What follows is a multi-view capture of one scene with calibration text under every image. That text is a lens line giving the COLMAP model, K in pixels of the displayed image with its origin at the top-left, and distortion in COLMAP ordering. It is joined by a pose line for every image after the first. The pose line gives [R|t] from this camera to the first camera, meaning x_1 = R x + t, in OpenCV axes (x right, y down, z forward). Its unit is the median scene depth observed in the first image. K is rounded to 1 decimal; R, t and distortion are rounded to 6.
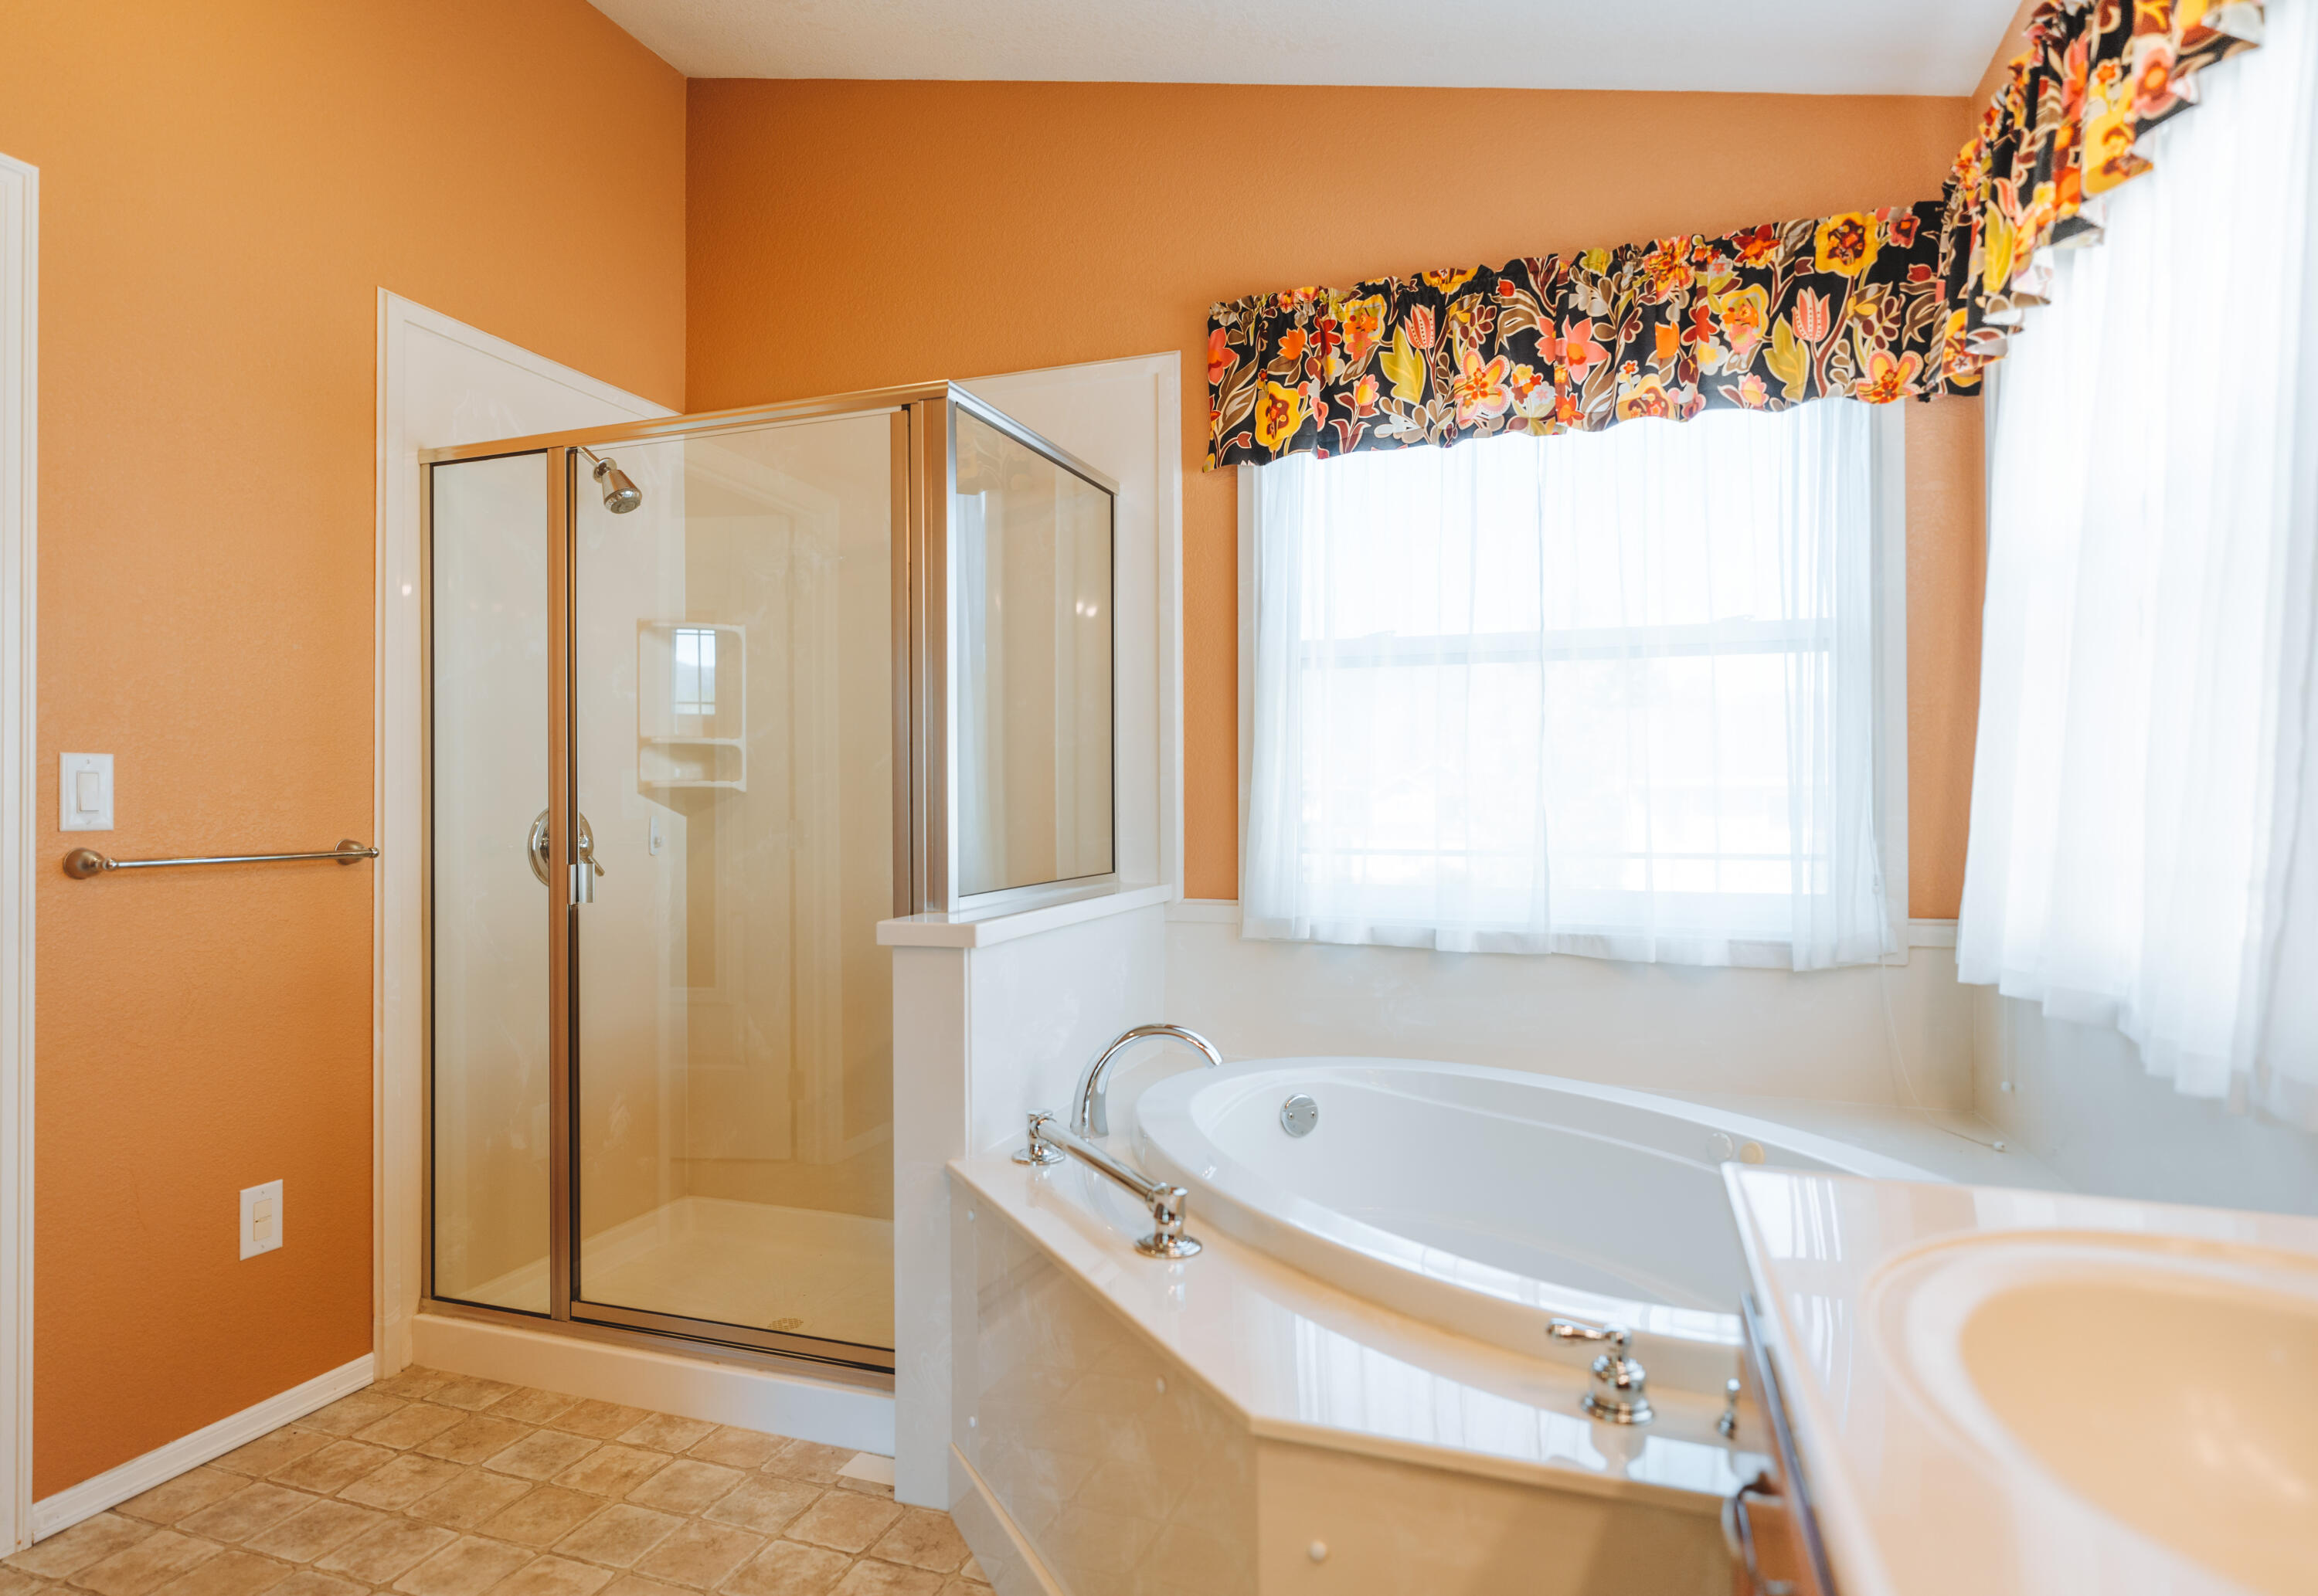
lens RADIAL K [[1304.8, 0, 1120.4], [0, 1304.8, 795.9], [0, 0, 1]] dist [-0.003041, 0.002982]
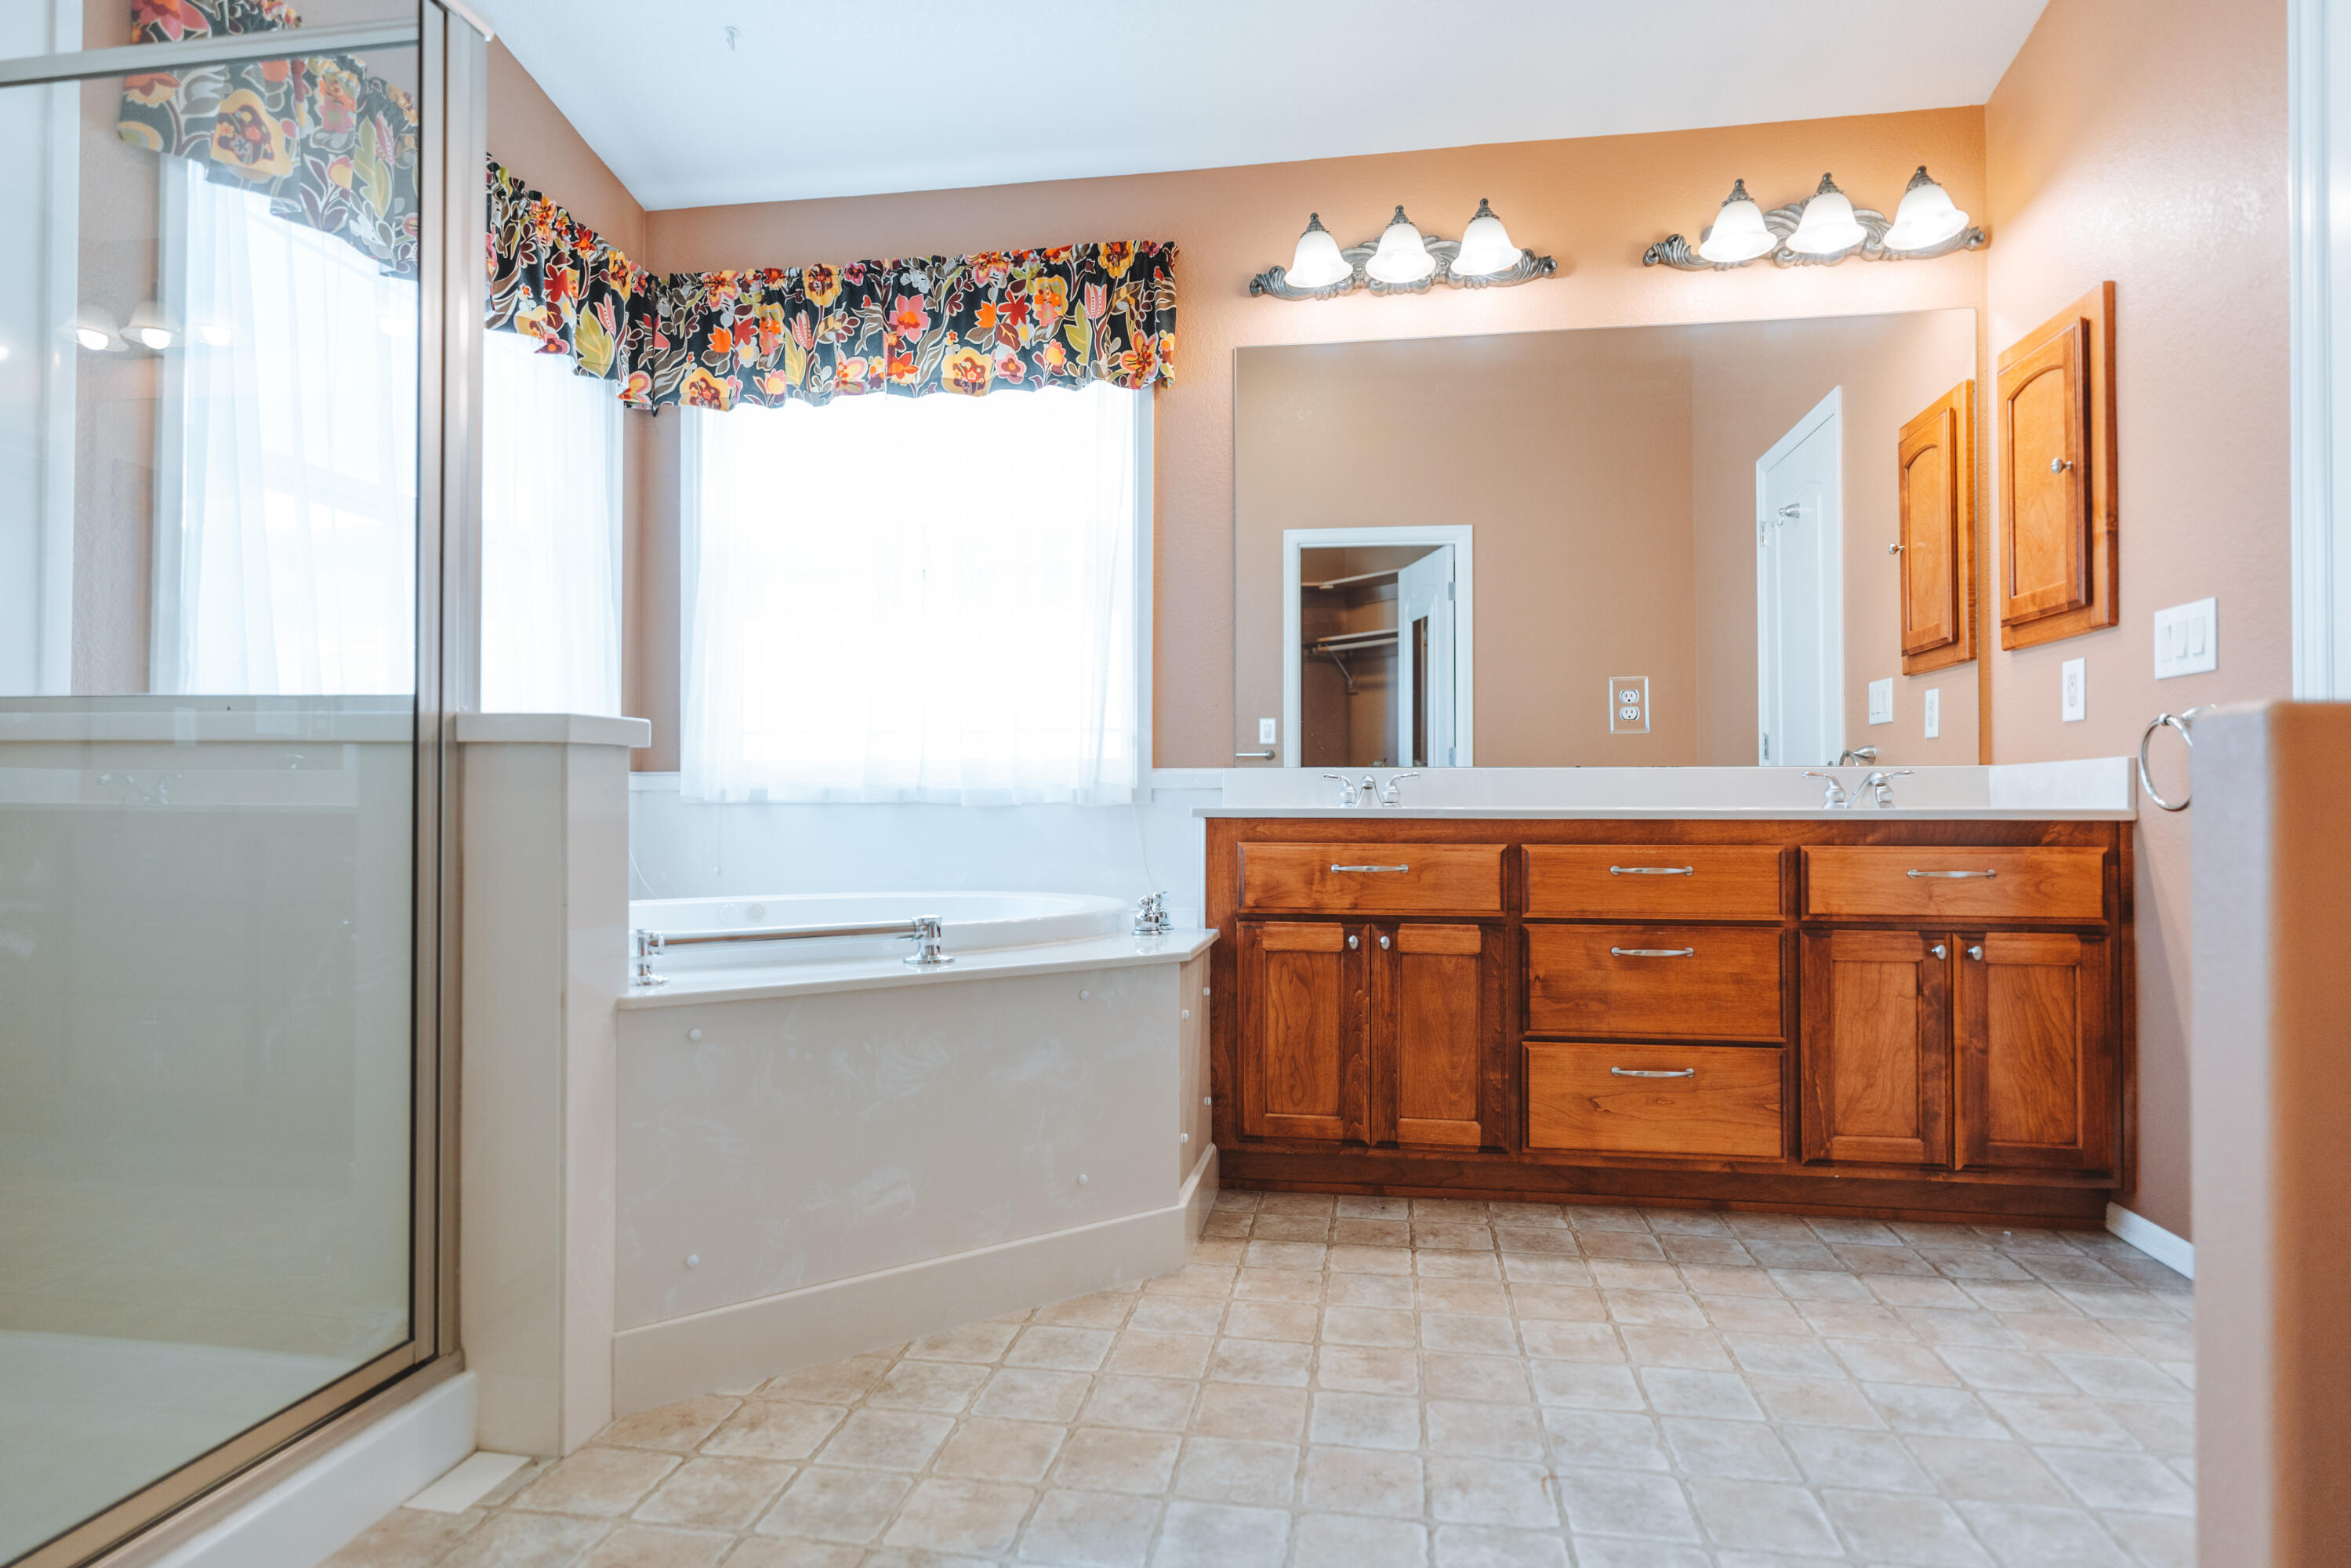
lens RADIAL K [[1308.1, 0, 1172.7], [0, 1308.1, 789.3], [0, 0, 1]] dist [-0.008336, 0.005963]
pose [[-0.202336, 0.016410, 0.979179, -0.830682], [-0.004377, 0.999834, -0.017661, 0.127286], [-0.979306, -0.007859, -0.202231, 0.660317]]
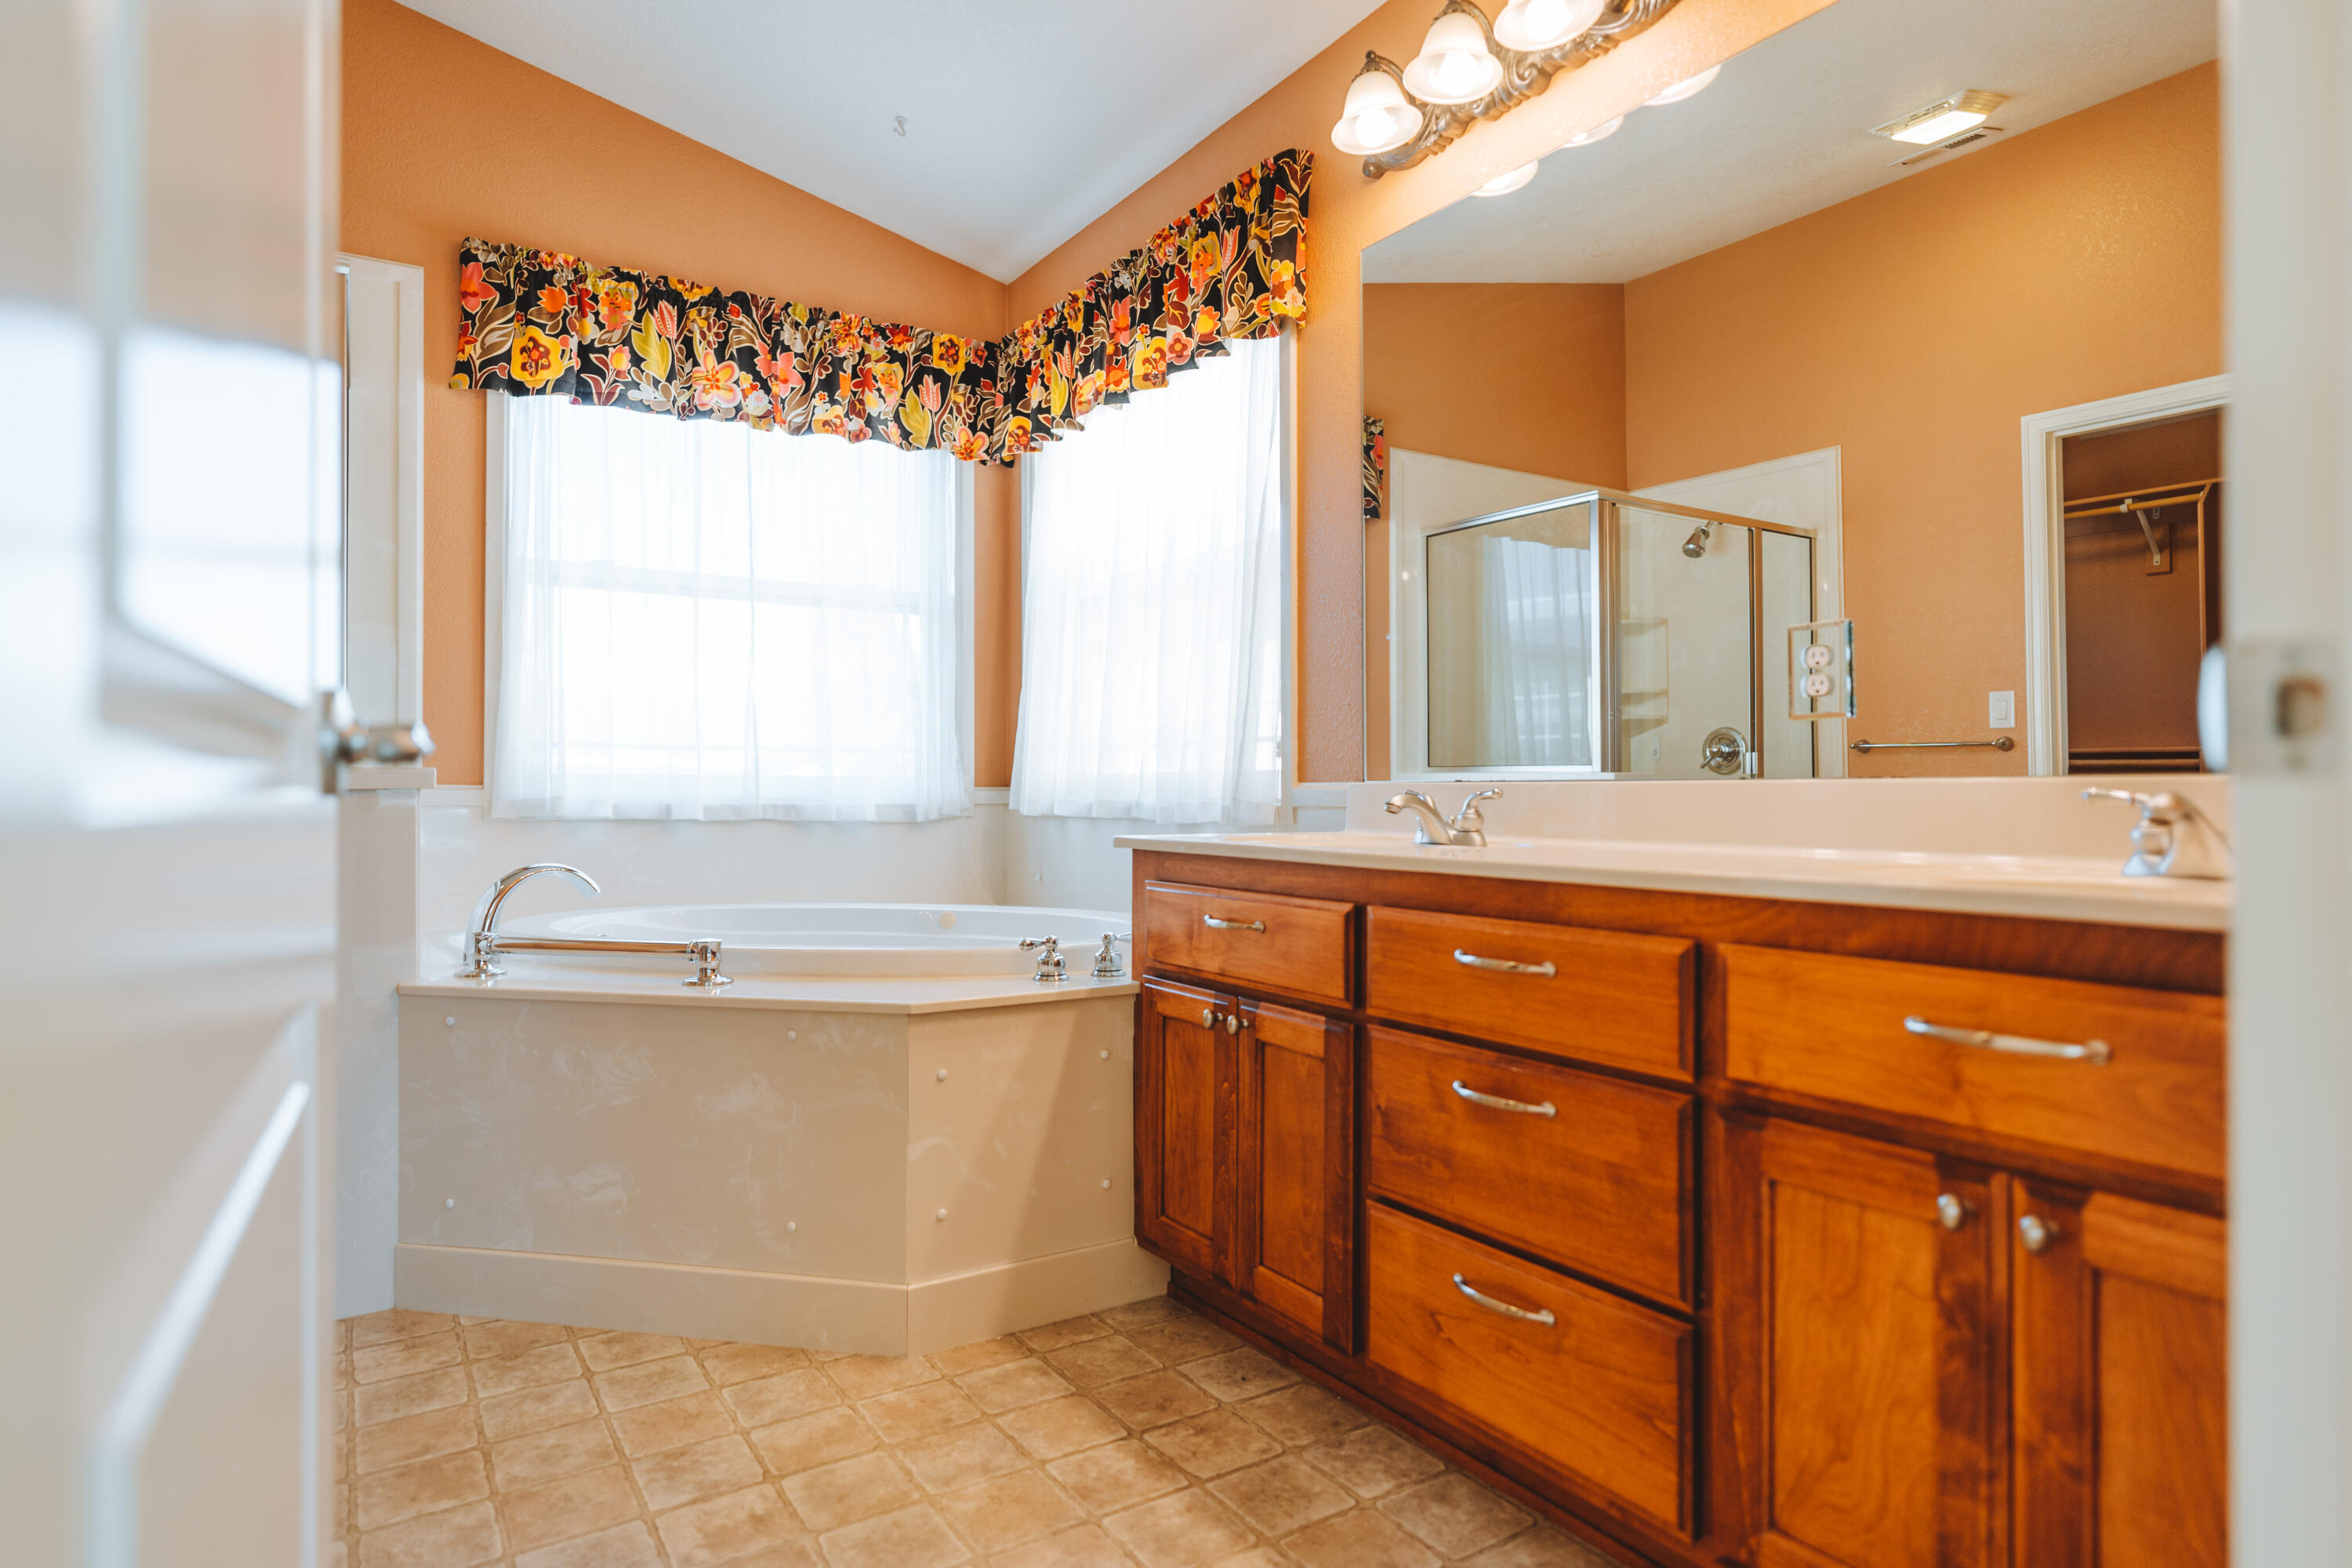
lens RADIAL K [[1308.5, 0, 1165.3], [0, 1308.5, 781.5], [0, 0, 1]] dist [-0.008336, 0.005963]
pose [[0.599885, 0.009634, 0.800029, -0.499196], [-0.005496, 0.999954, -0.007920, 0.092557], [-0.800068, 0.000354, 0.599910, -0.134534]]
